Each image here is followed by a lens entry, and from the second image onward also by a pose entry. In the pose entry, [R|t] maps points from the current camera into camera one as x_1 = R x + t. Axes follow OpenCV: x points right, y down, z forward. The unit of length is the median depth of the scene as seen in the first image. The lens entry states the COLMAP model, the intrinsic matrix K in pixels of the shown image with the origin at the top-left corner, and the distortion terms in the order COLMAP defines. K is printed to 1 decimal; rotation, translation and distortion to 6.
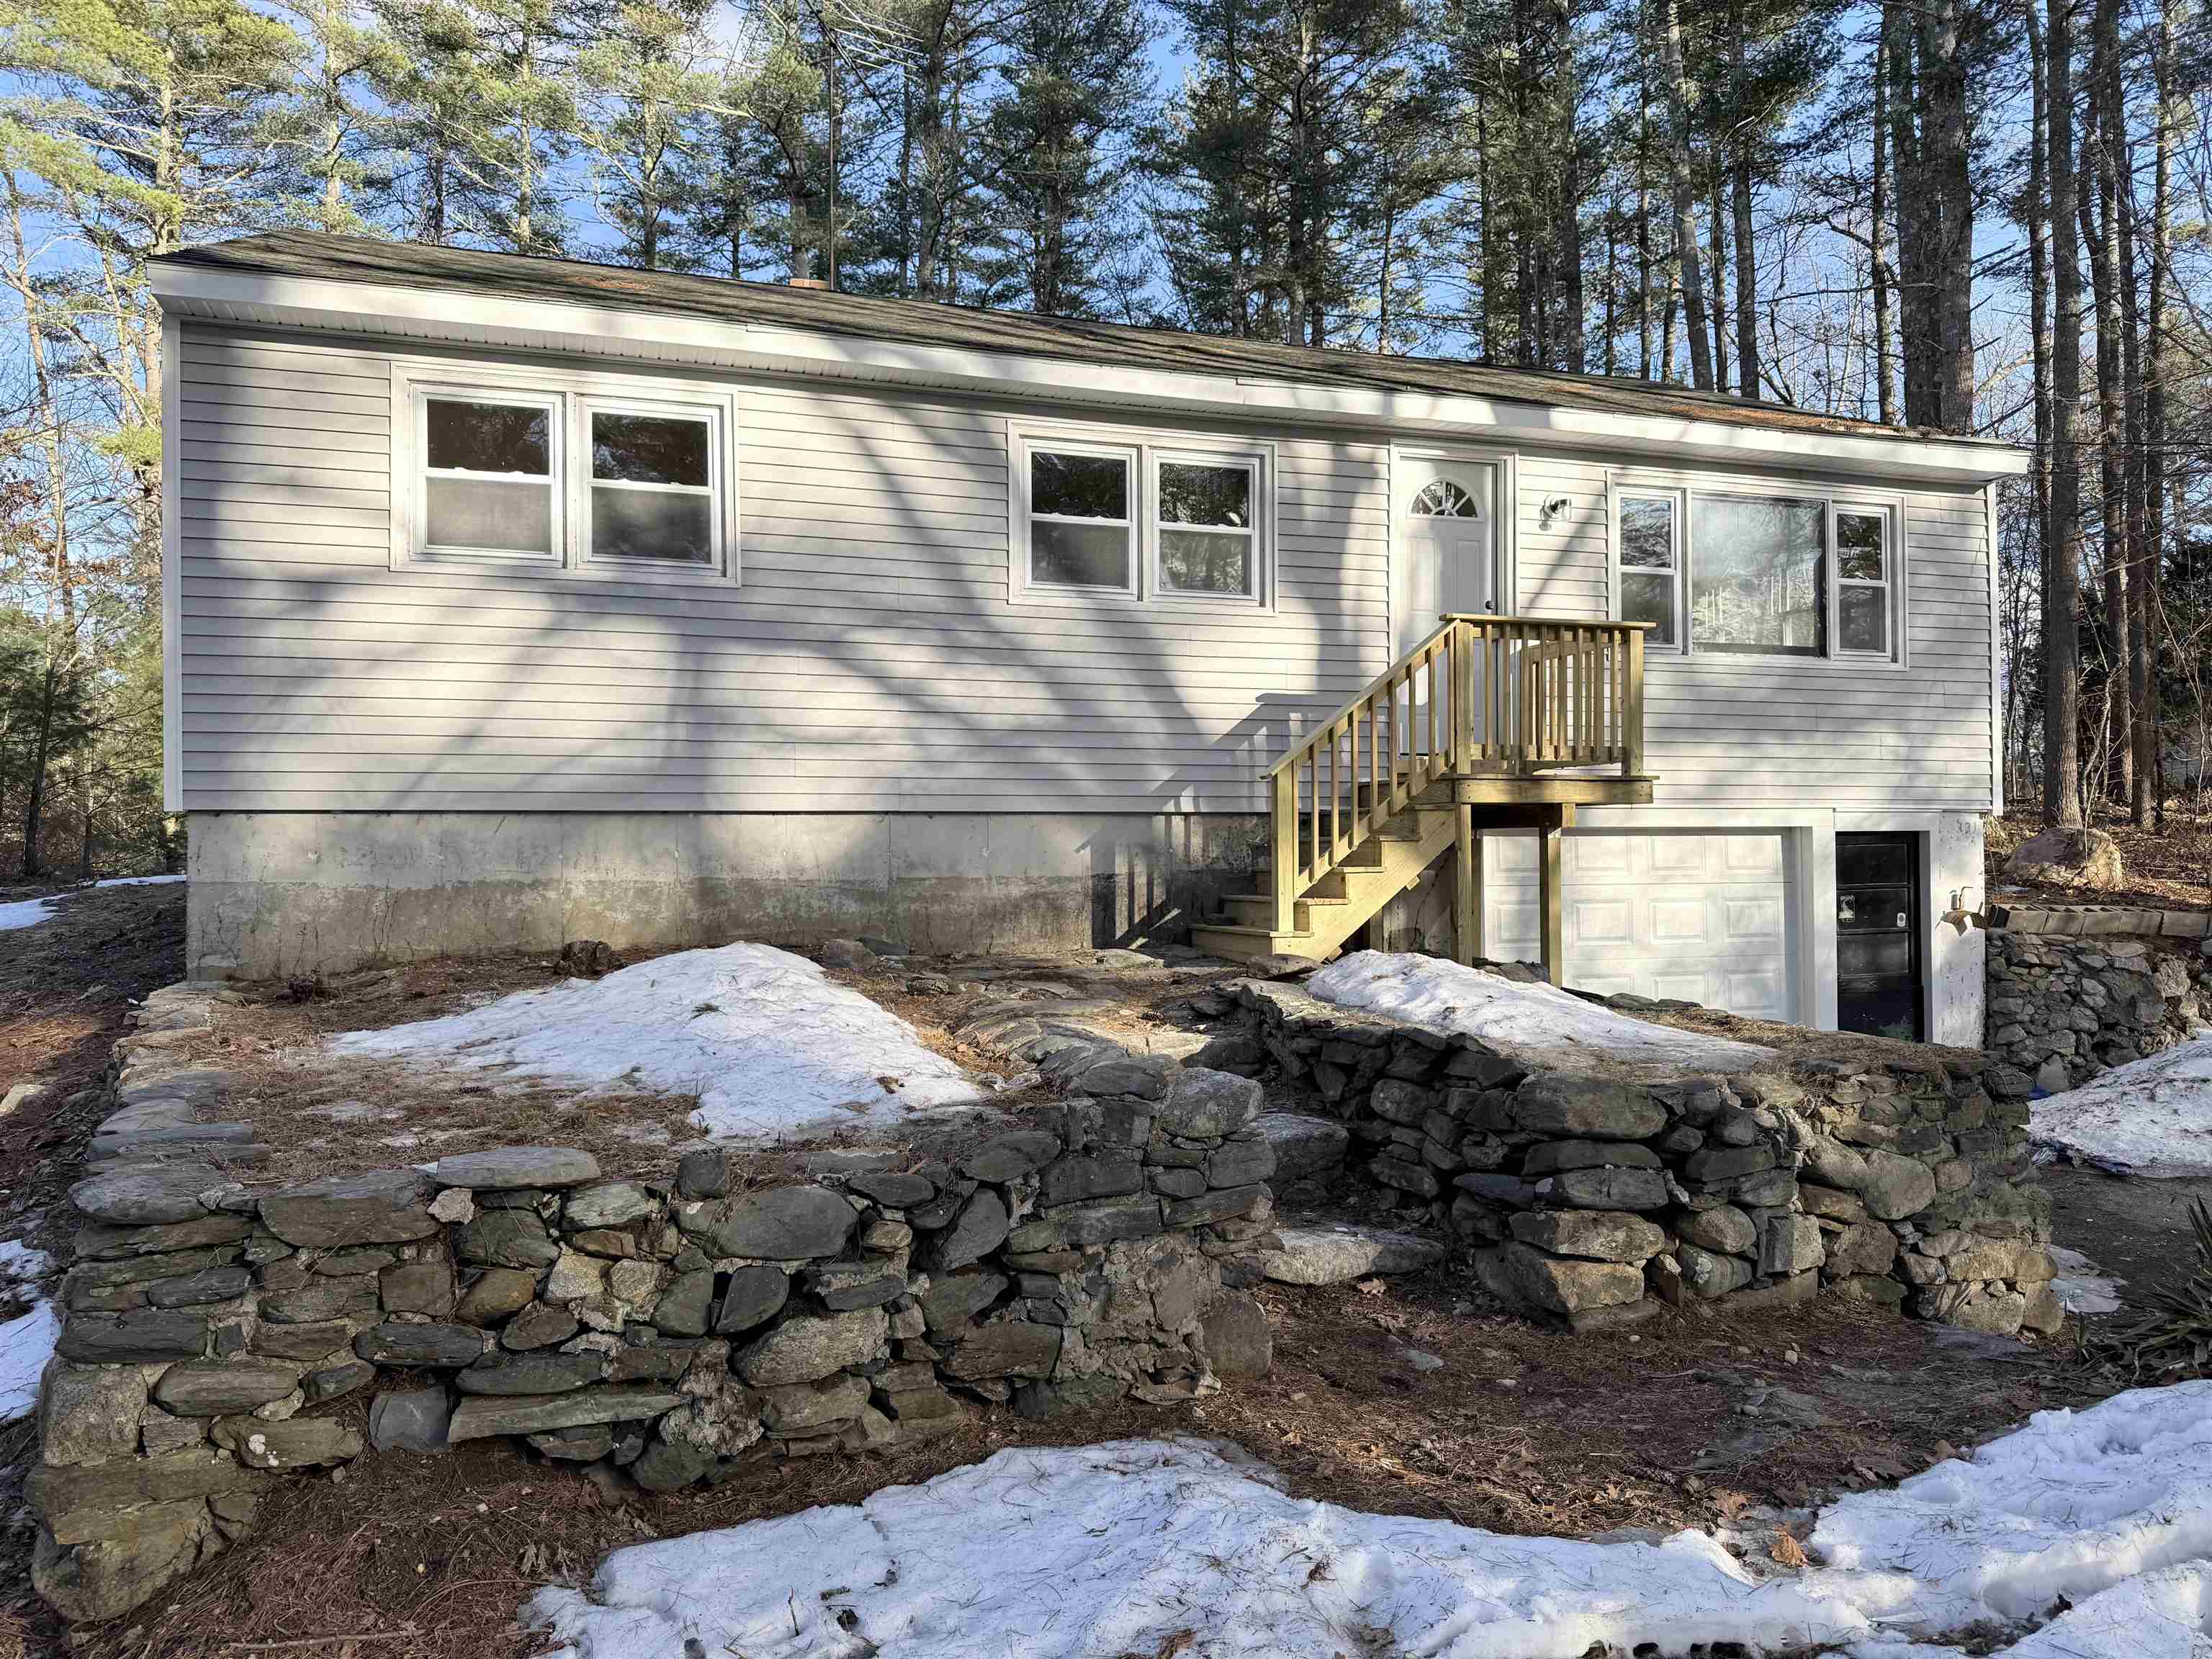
lens RADIAL K [[1554.1, 0, 1116.4], [0, 1554.1, 835.1], [0, 0, 1]] dist [0.054516, -0.075494]
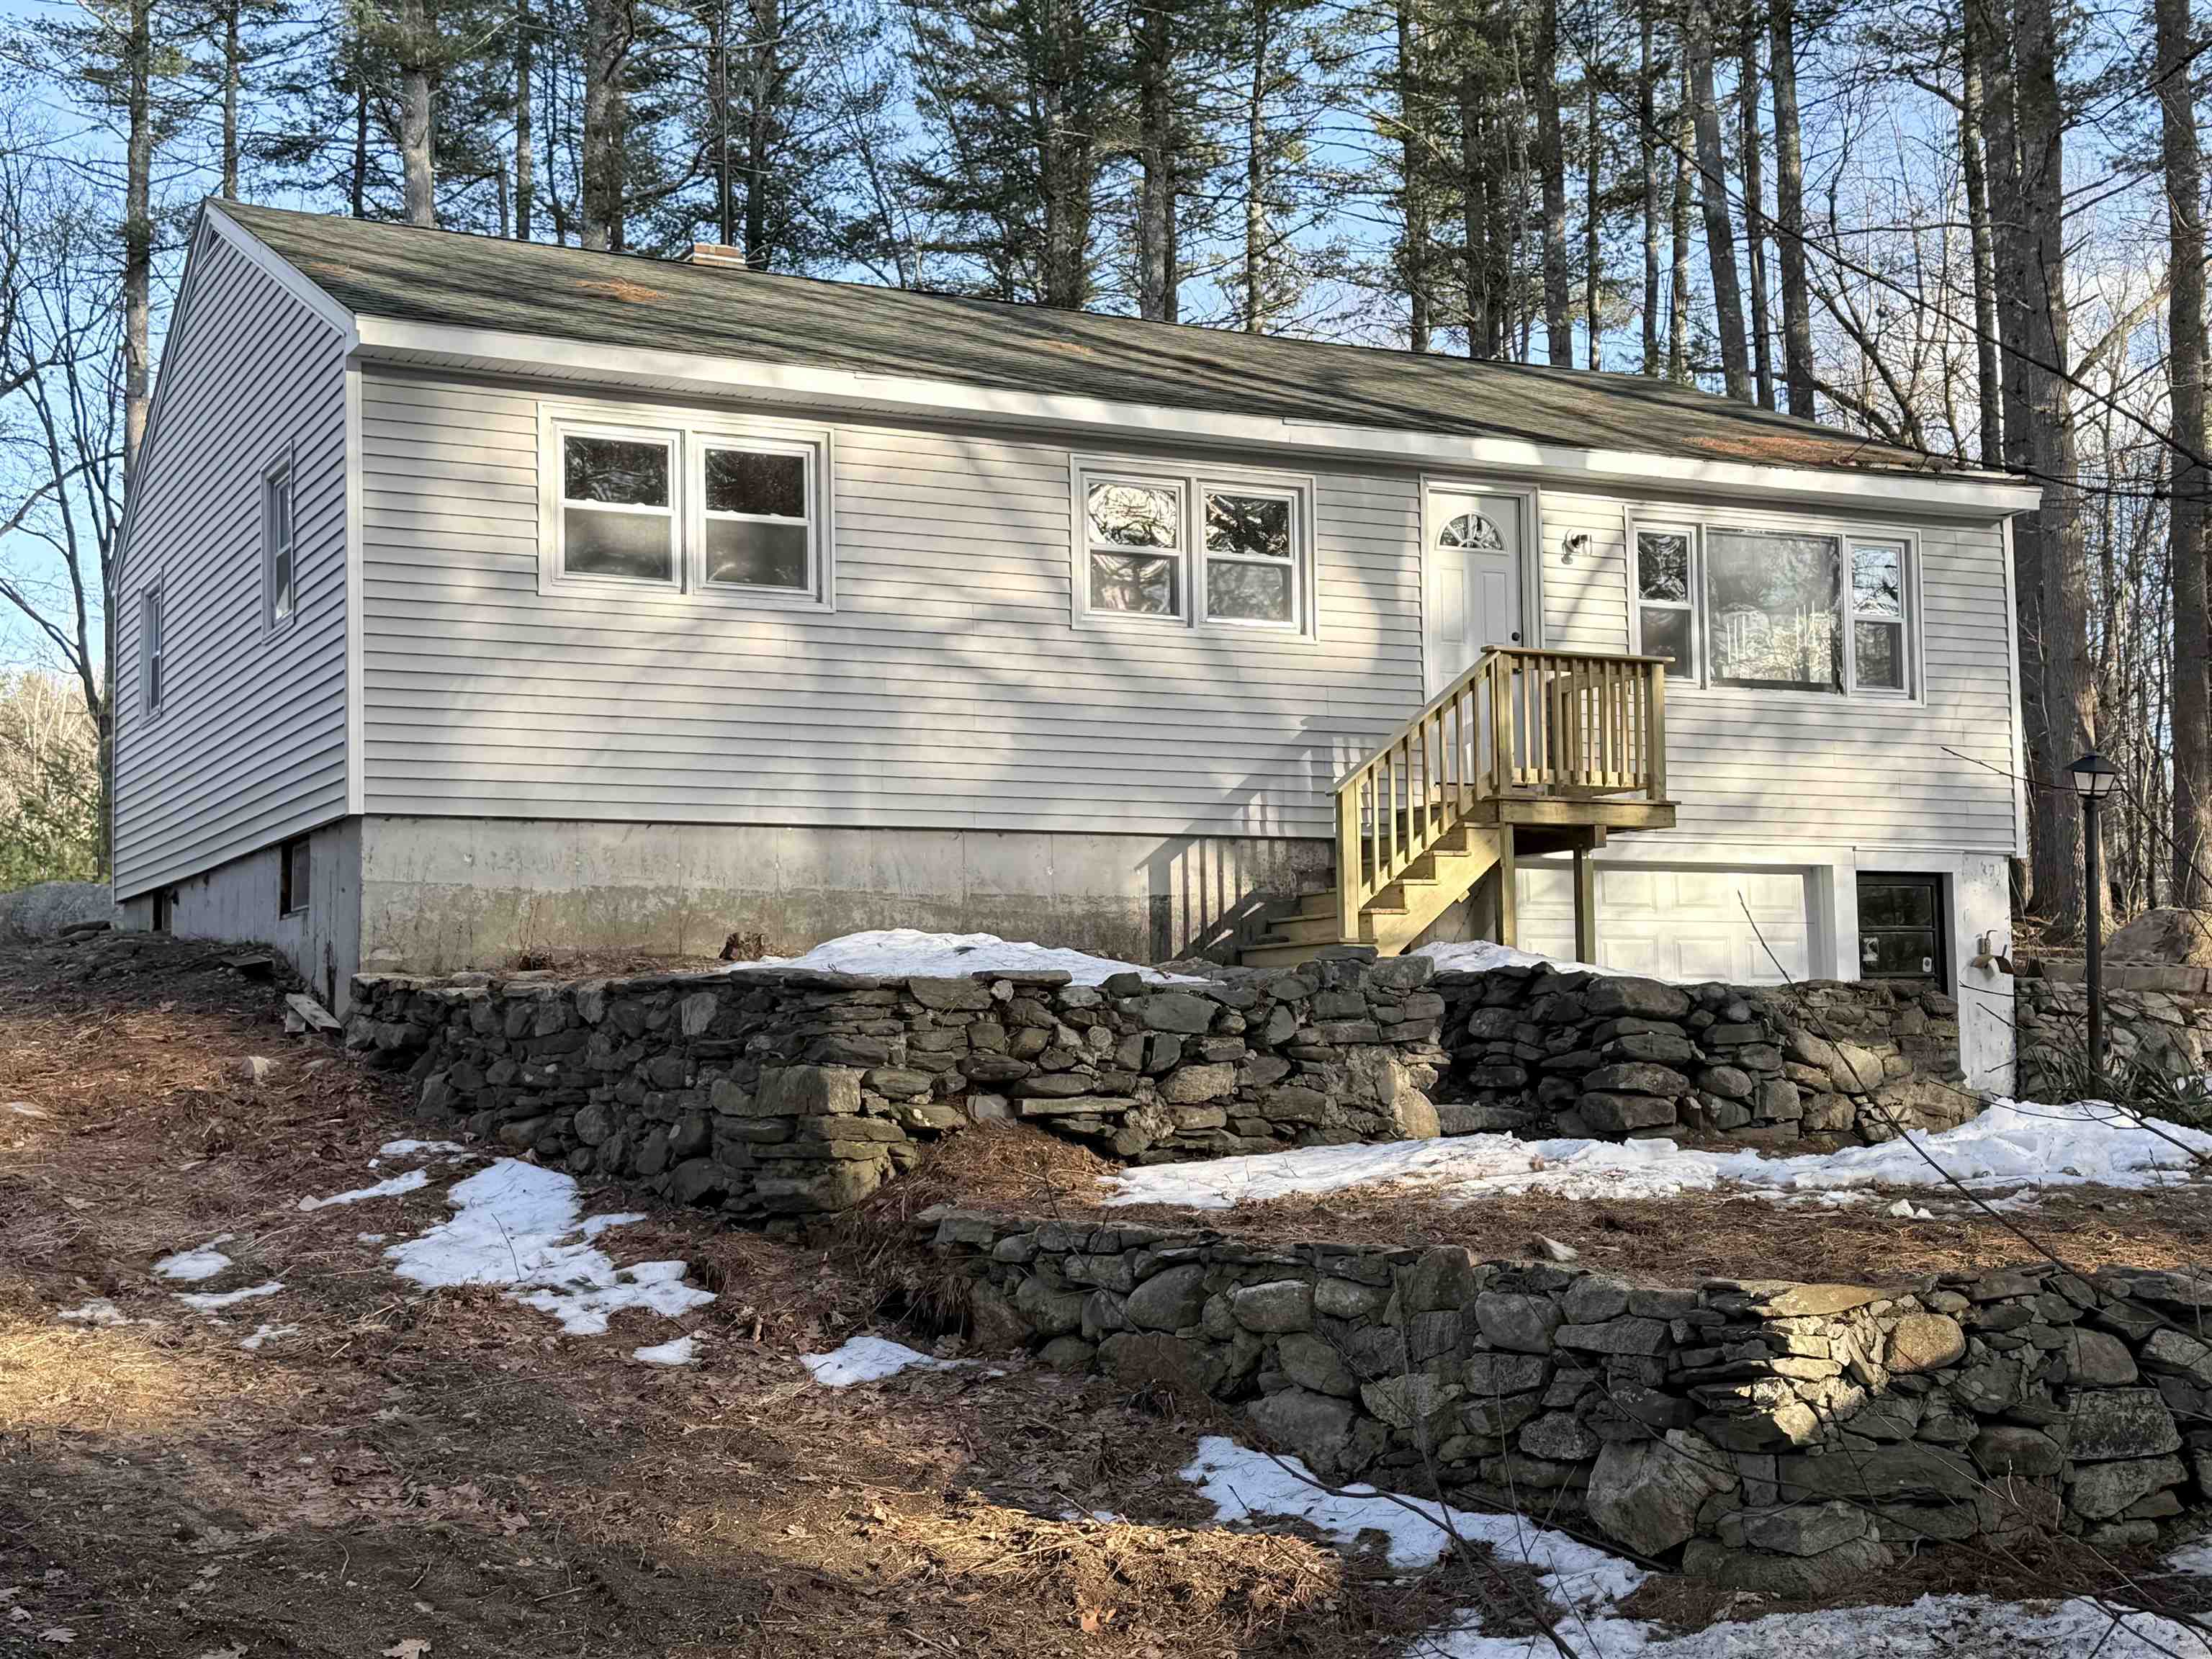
lens RADIAL K [[2907.4, 0, 1106.0], [0, 2907.4, 829.5], [0, 0, 1]] dist [0.200751, -0.395842]
pose [[0.990282, 0.004173, 0.139008, -0.298563], [0.005638, 0.997523, -0.070110, 0.112595], [-0.138956, 0.070212, 0.987806, -0.859666]]
